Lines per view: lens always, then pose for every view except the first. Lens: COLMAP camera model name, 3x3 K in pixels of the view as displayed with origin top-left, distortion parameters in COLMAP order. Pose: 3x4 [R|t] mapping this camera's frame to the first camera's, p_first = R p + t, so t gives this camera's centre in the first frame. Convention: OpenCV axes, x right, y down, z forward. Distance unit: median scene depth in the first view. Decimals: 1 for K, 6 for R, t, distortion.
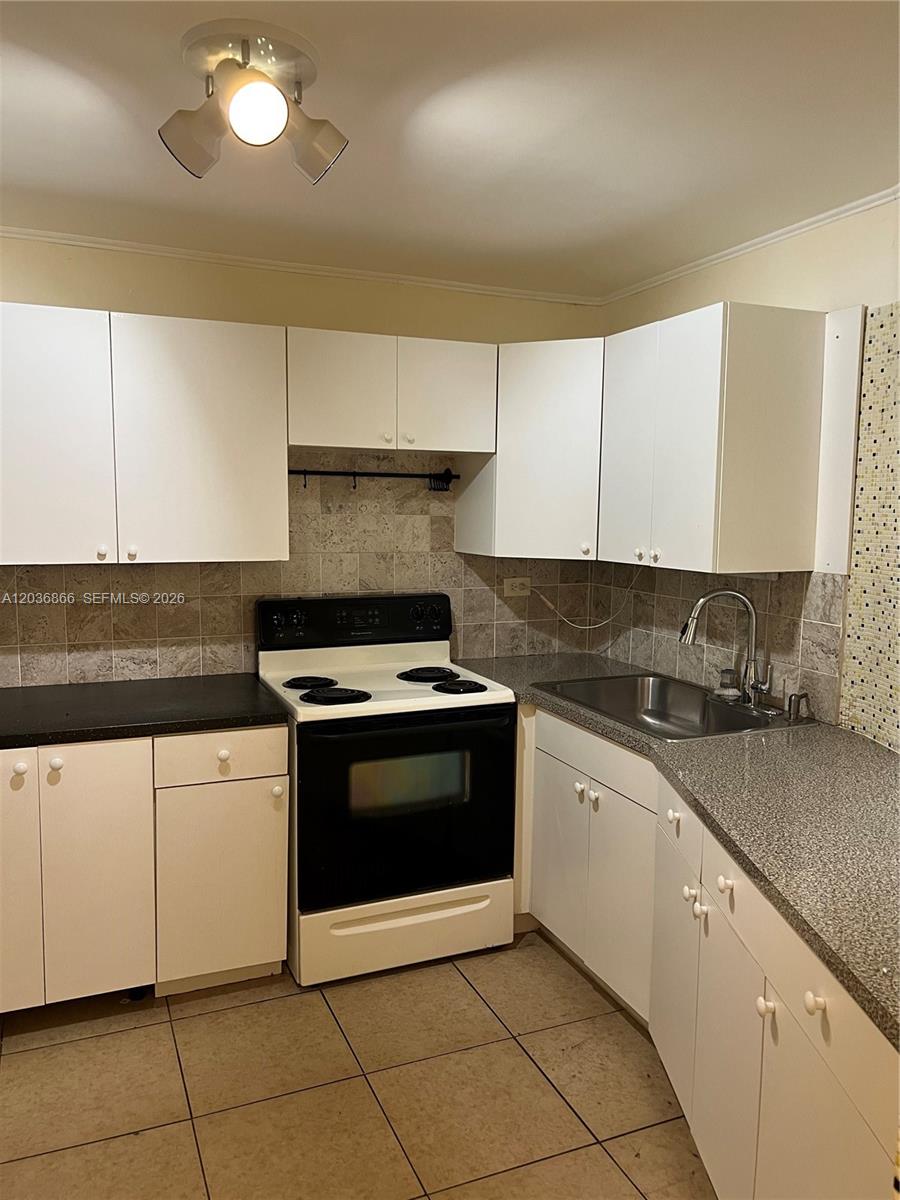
lens RADIAL K [[910.9, 0, 443.5], [0, 910.9, 598.6], [0, 0, 1]] dist [0.061968, -0.070353]
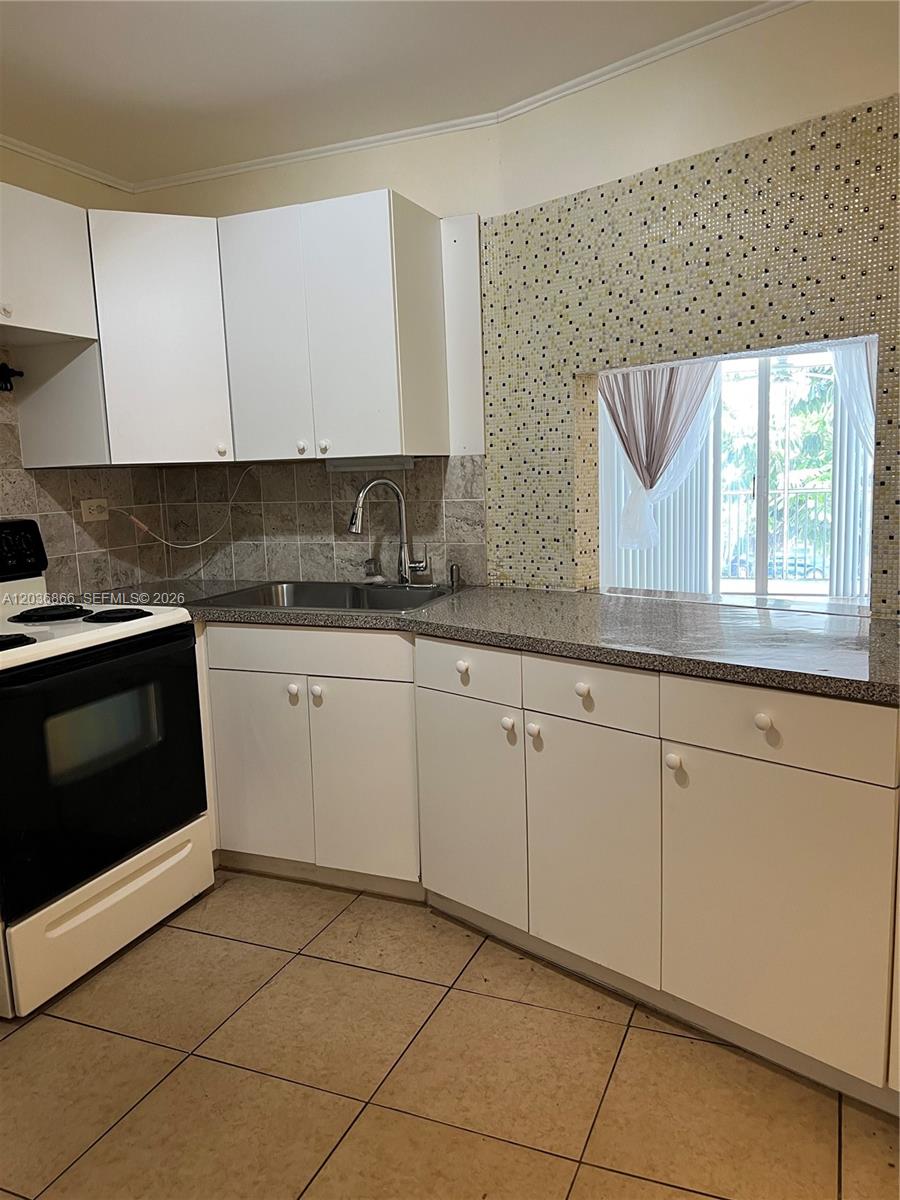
lens RADIAL K [[910.9, 0, 448.5], [0, 910.9, 608.9], [0, 0, 1]] dist [0.061968, -0.070353]
pose [[0.713333, -0.139320, 0.686838, -0.377657], [0.117276, 0.989952, 0.079004, 0.065340], [-0.690943, 0.024193, 0.722504, 0.189103]]
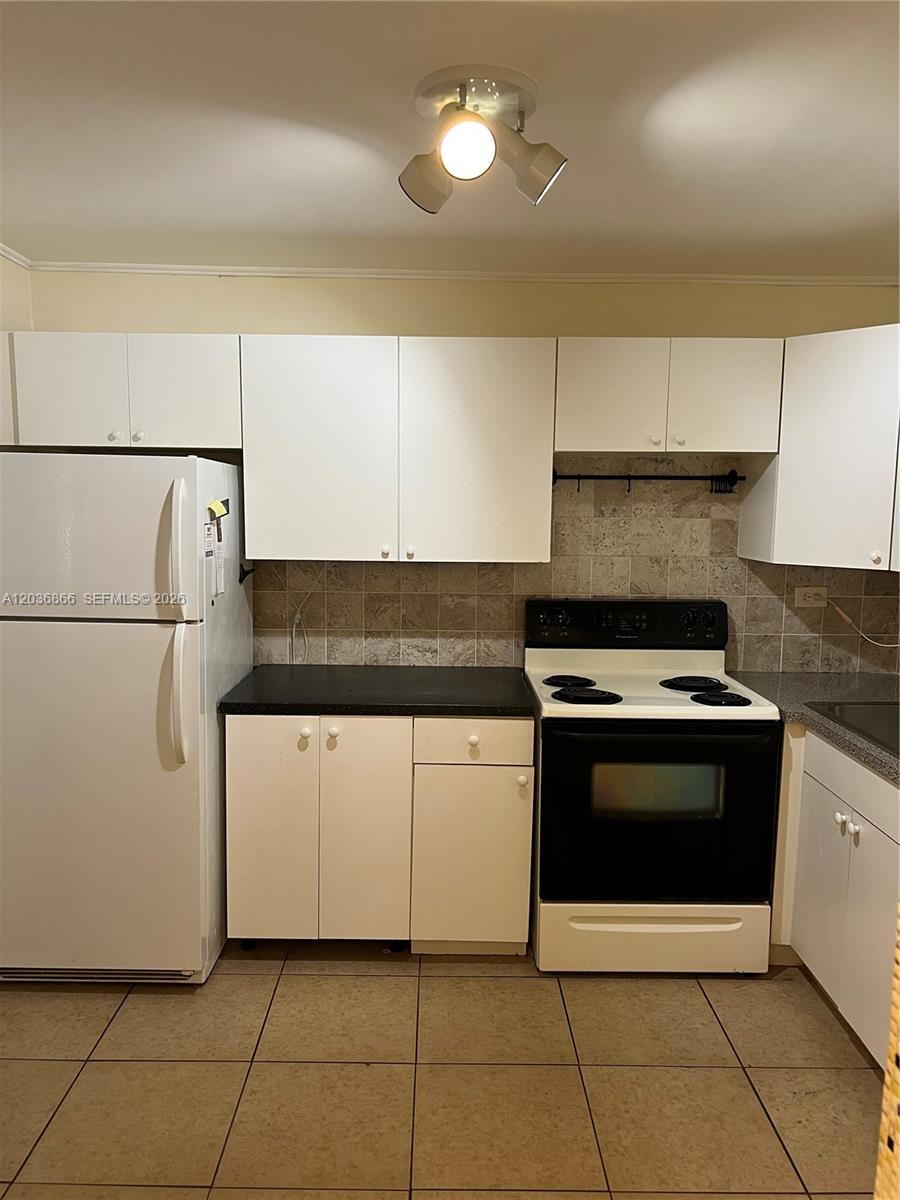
lens RADIAL K [[910.9, 0, 434.4], [0, 910.9, 603.2], [0, 0, 1]] dist [0.061968, -0.070353]
pose [[0.918710, 0.044467, -0.392422, 0.125425], [-0.043370, 0.998991, 0.011665, -0.001510], [0.392545, 0.006303, 0.919711, -0.007621]]
